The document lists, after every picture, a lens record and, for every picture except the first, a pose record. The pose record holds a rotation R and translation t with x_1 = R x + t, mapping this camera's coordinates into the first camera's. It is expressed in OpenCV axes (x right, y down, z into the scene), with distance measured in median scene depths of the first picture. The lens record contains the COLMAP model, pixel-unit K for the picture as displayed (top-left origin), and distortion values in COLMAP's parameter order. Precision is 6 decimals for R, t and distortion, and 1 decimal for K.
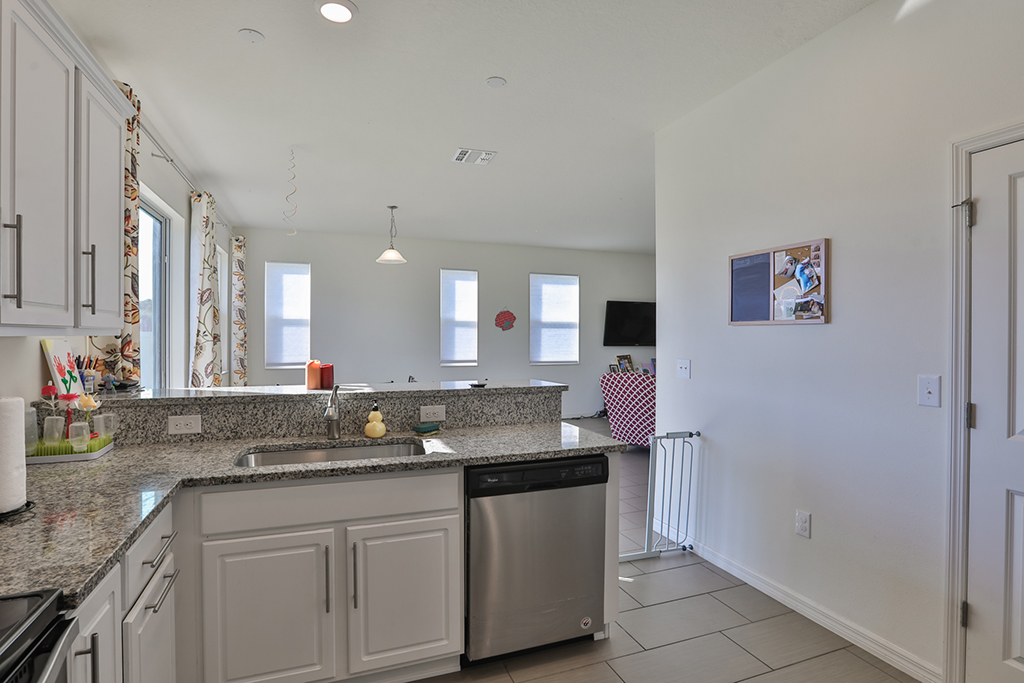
lens RADIAL K [[508.1, 0, 503.8], [0, 508.1, 335.3], [0, 0, 1]] dist [-0.046830, 0.016046]
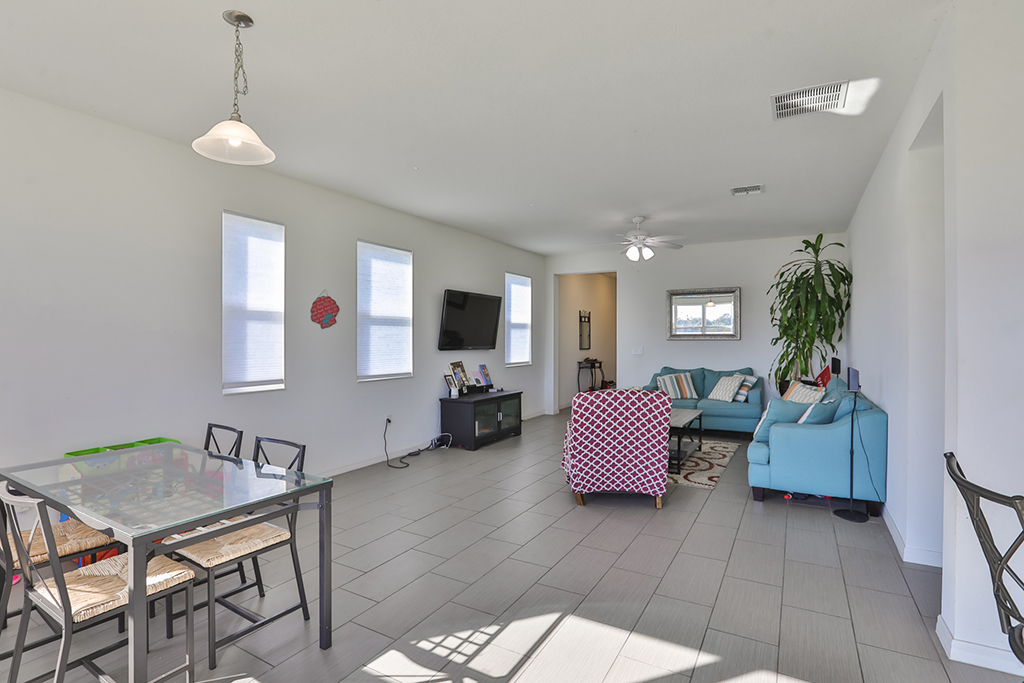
lens RADIAL K [[508.1, 0, 478.9], [0, 508.1, 333.8], [0, 0, 1]] dist [-0.046830, 0.016046]
pose [[0.791236, -0.001367, 0.611510, -0.218188], [0.010809, 0.999873, -0.011752, 0.006315], [-0.611416, 0.015909, 0.791150, 0.391123]]
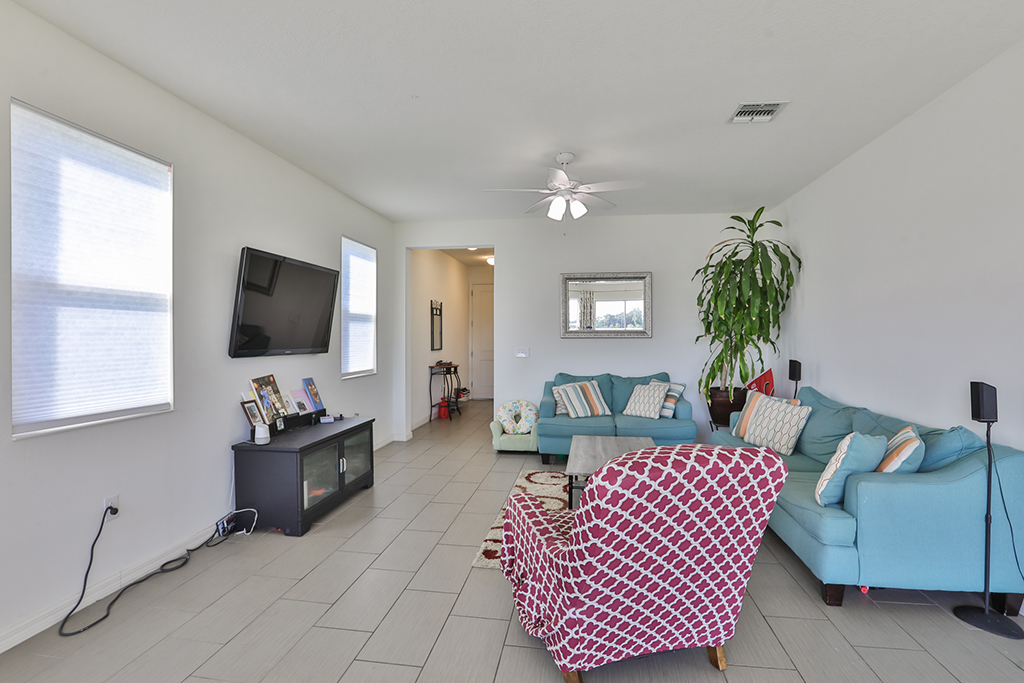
lens RADIAL K [[508.1, 0, 500.3], [0, 508.1, 340.2], [0, 0, 1]] dist [-0.046830, 0.016046]
pose [[0.478073, -0.013648, 0.878214, -0.054470], [0.011241, 0.999892, 0.009420, 0.005794], [-0.878248, 0.005369, 0.478175, 0.639866]]
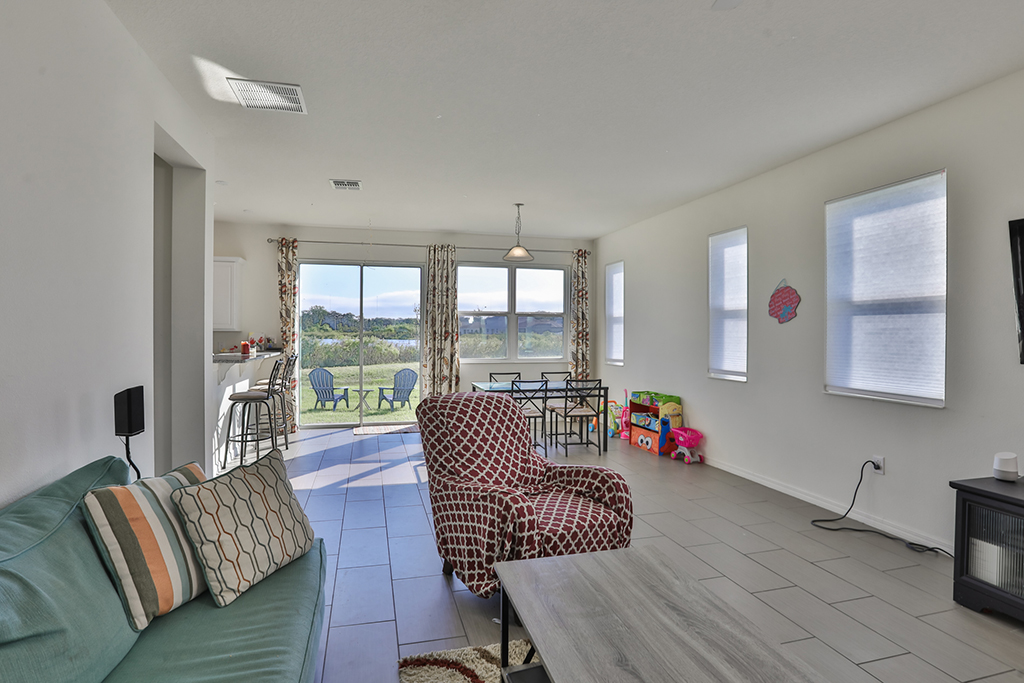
lens RADIAL K [[508.1, 0, 498.6], [0, 508.1, 337.0], [0, 0, 1]] dist [-0.046830, 0.016046]
pose [[-0.089957, 0.003906, -0.995938, 0.549803], [-0.007654, 0.999960, 0.004613, 0.005417], [0.995916, 0.008038, -0.089924, 0.724416]]
